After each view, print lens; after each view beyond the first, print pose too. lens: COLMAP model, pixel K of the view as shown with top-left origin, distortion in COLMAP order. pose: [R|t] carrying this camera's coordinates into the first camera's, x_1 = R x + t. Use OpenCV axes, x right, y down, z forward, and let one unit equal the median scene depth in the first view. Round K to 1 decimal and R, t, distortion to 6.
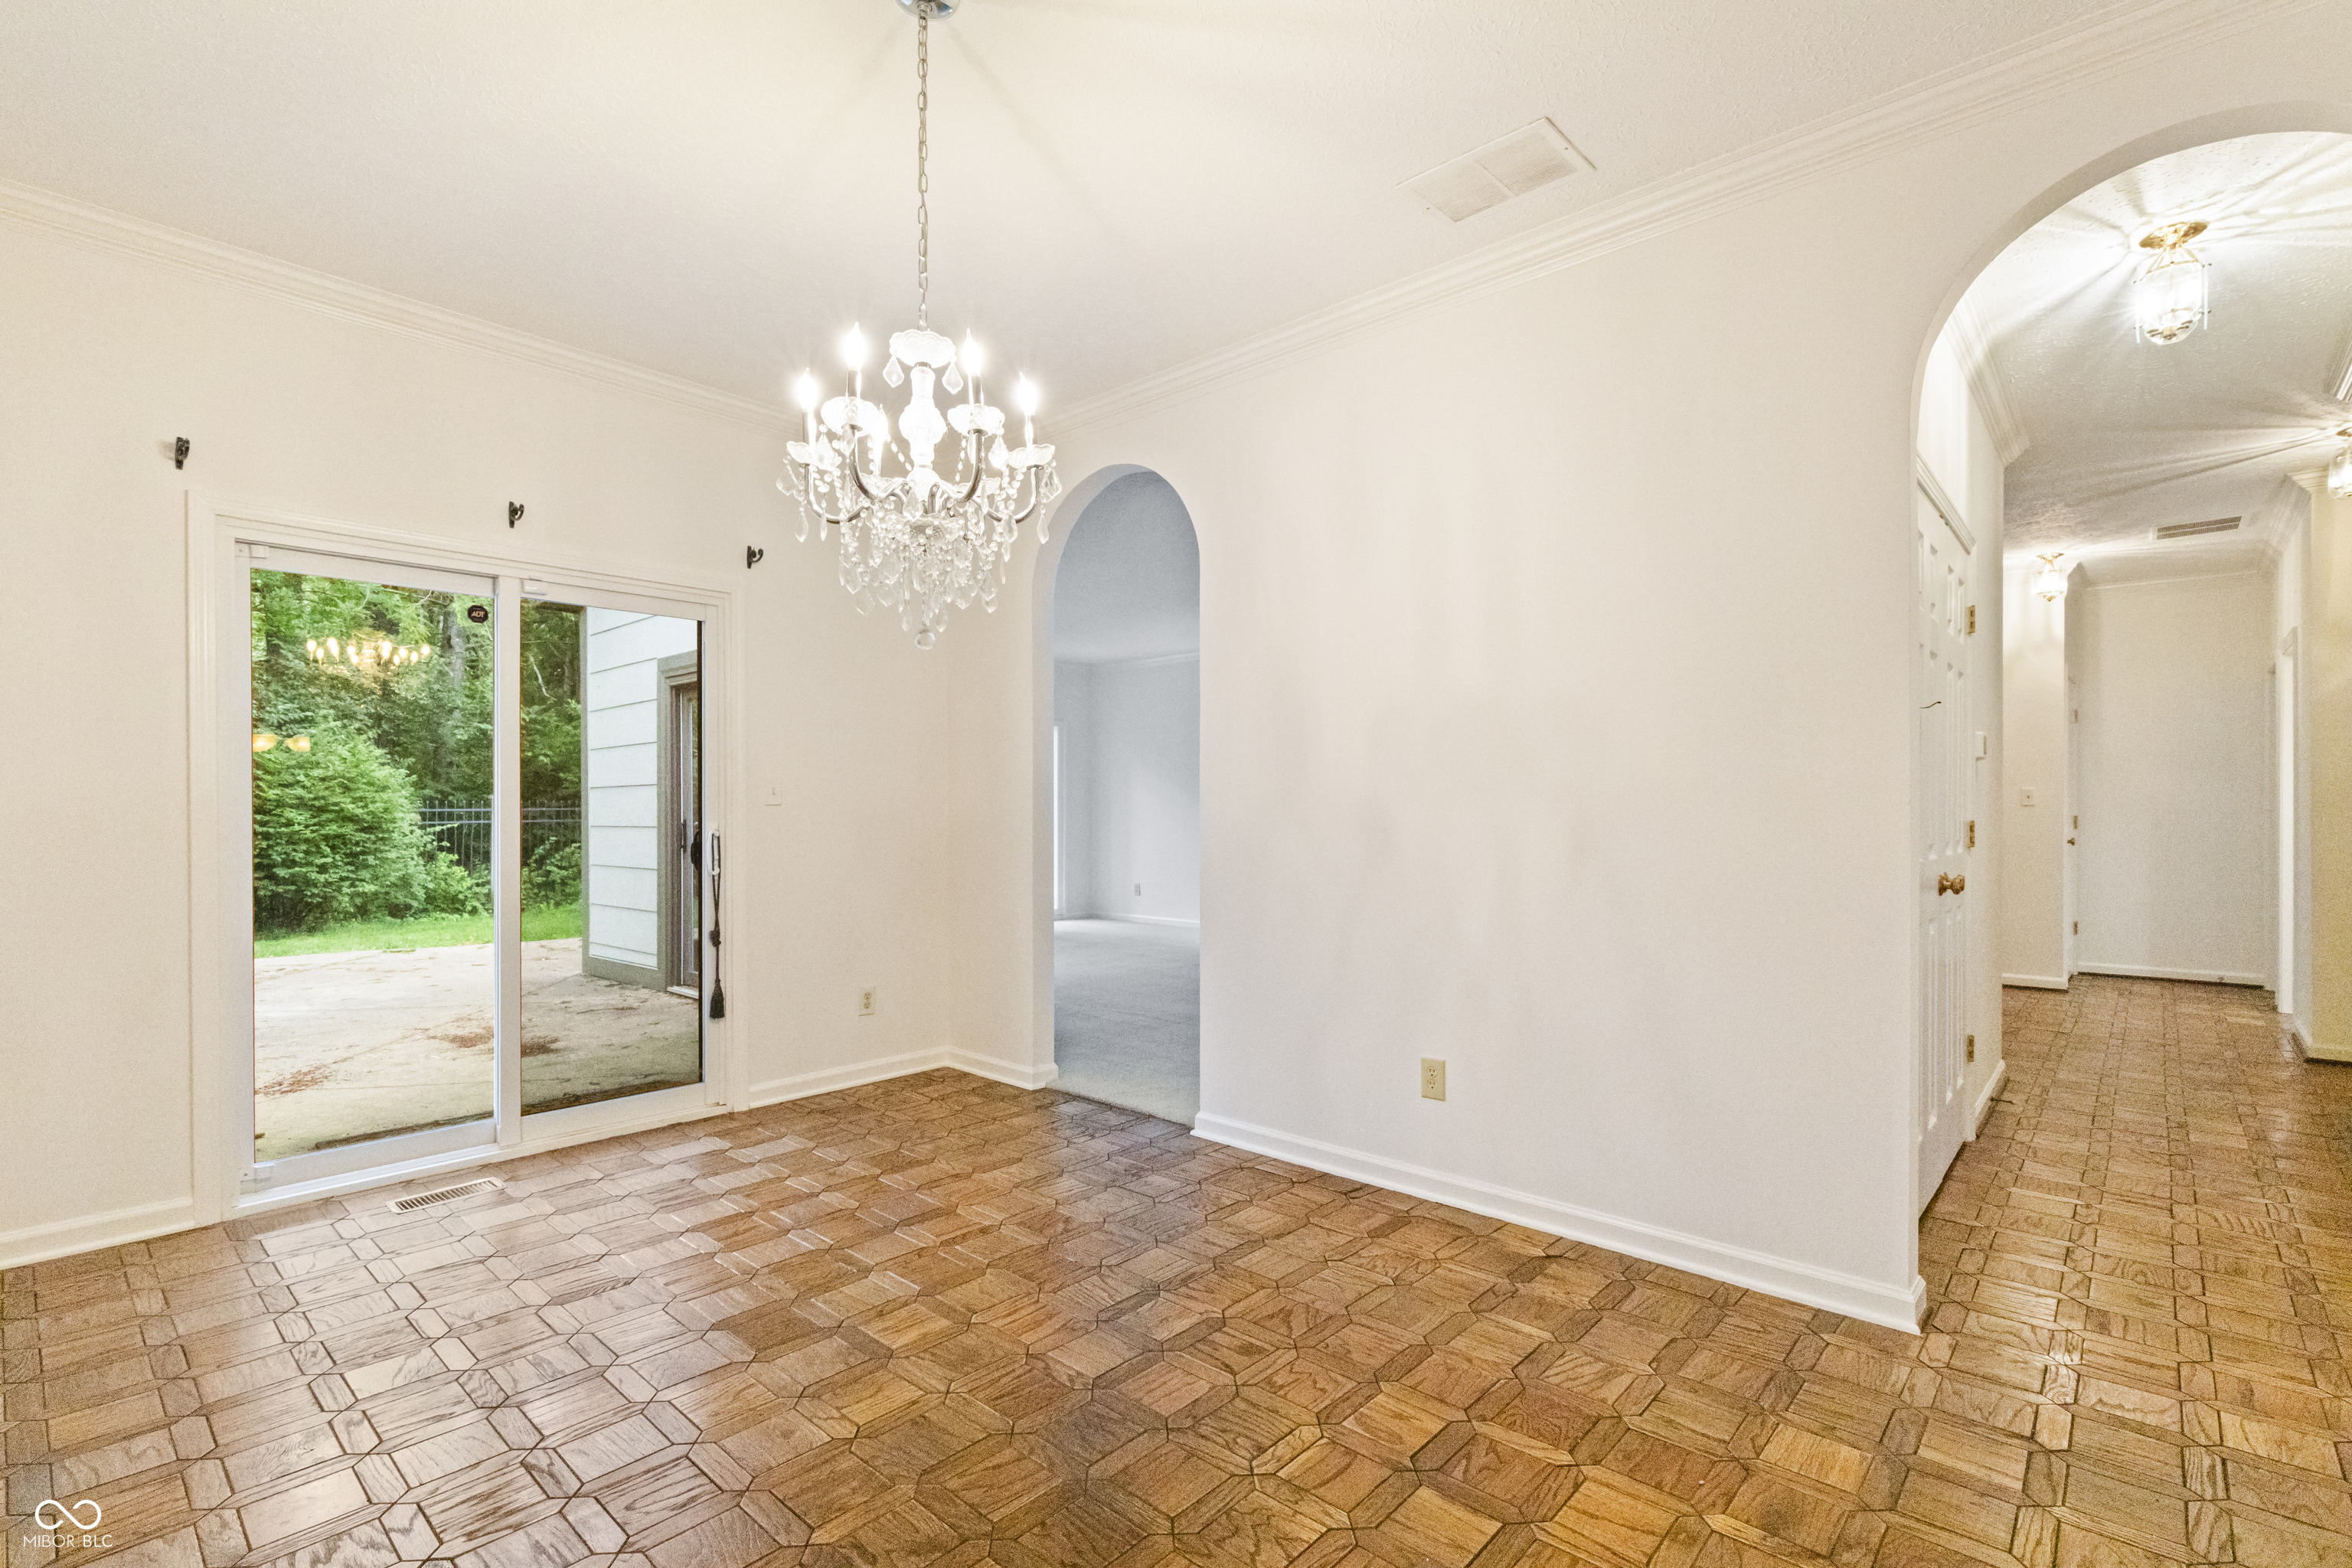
lens RADIAL K [[1063.1, 0, 1182.5], [0, 1063.1, 803.9], [0, 0, 1]] dist [0.006231, -0.000915]
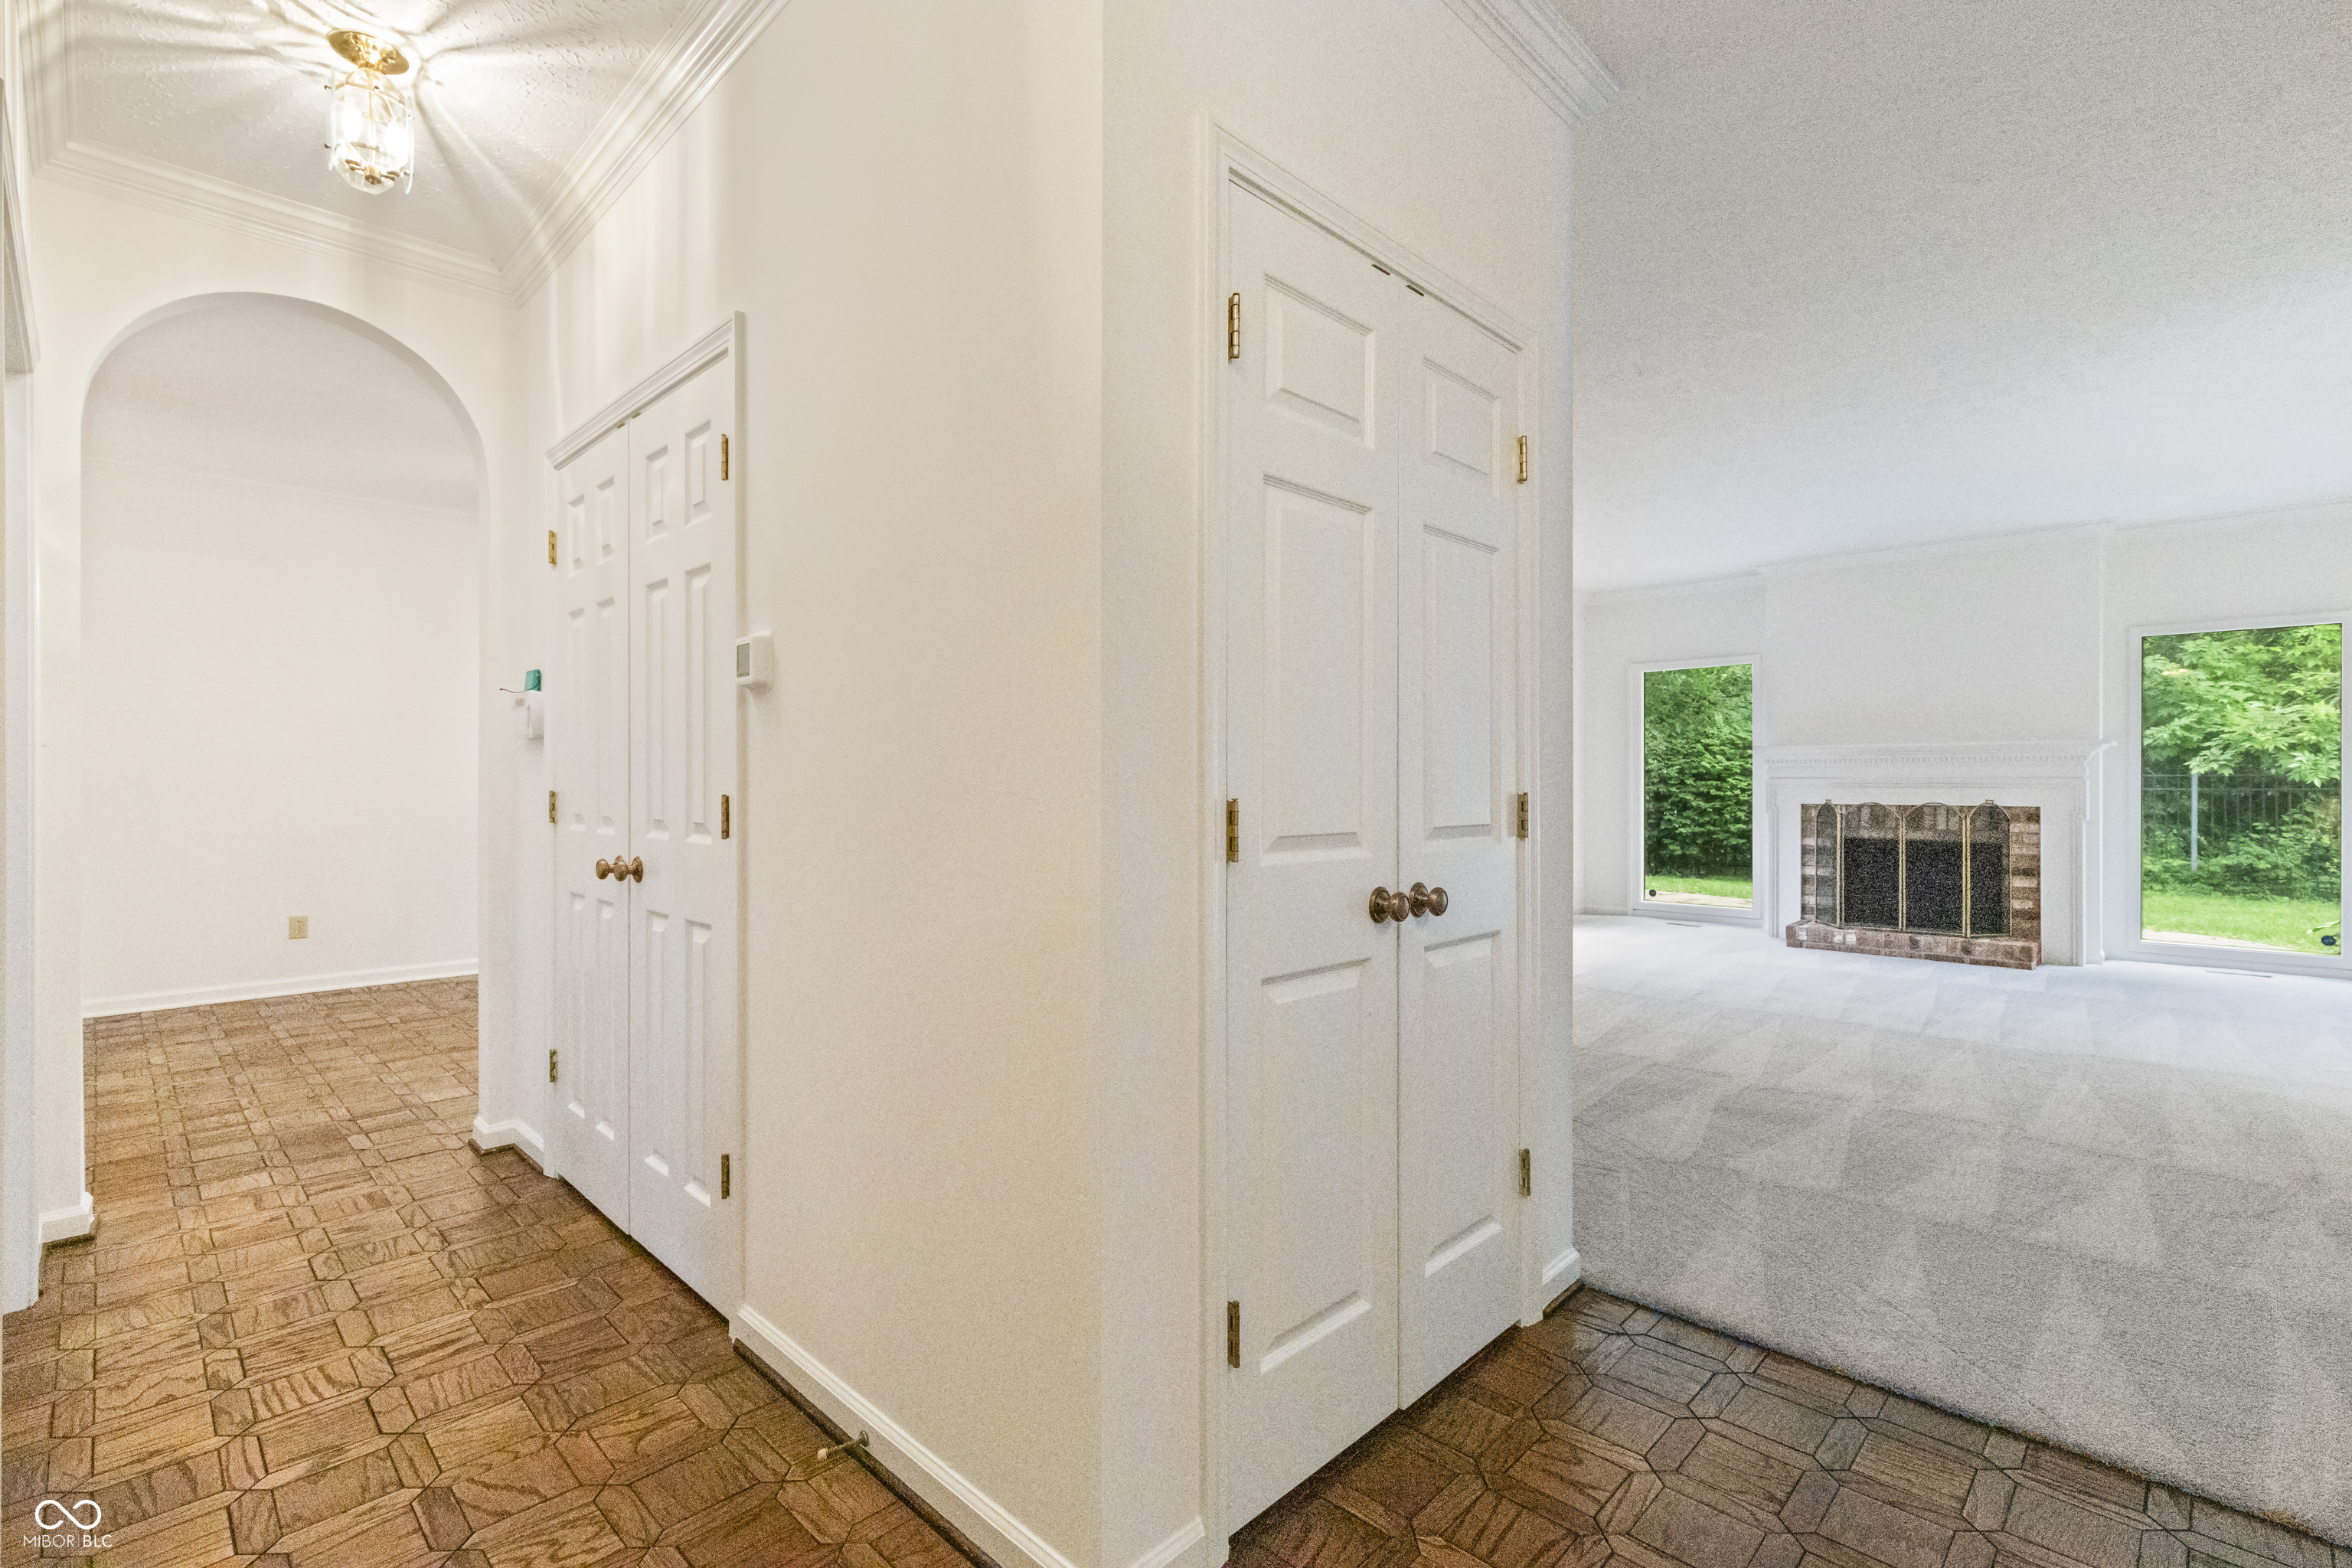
lens RADIAL K [[1063.1, 0, 1176.1], [0, 1063.1, 780.1], [0, 0, 1]] dist [0.006231, -0.000915]
pose [[-0.043322, 0.000467, -0.999061, 0.659639], [0.007746, 0.999970, 0.000132, 0.005587], [0.999031, -0.007733, -0.043324, 0.638673]]
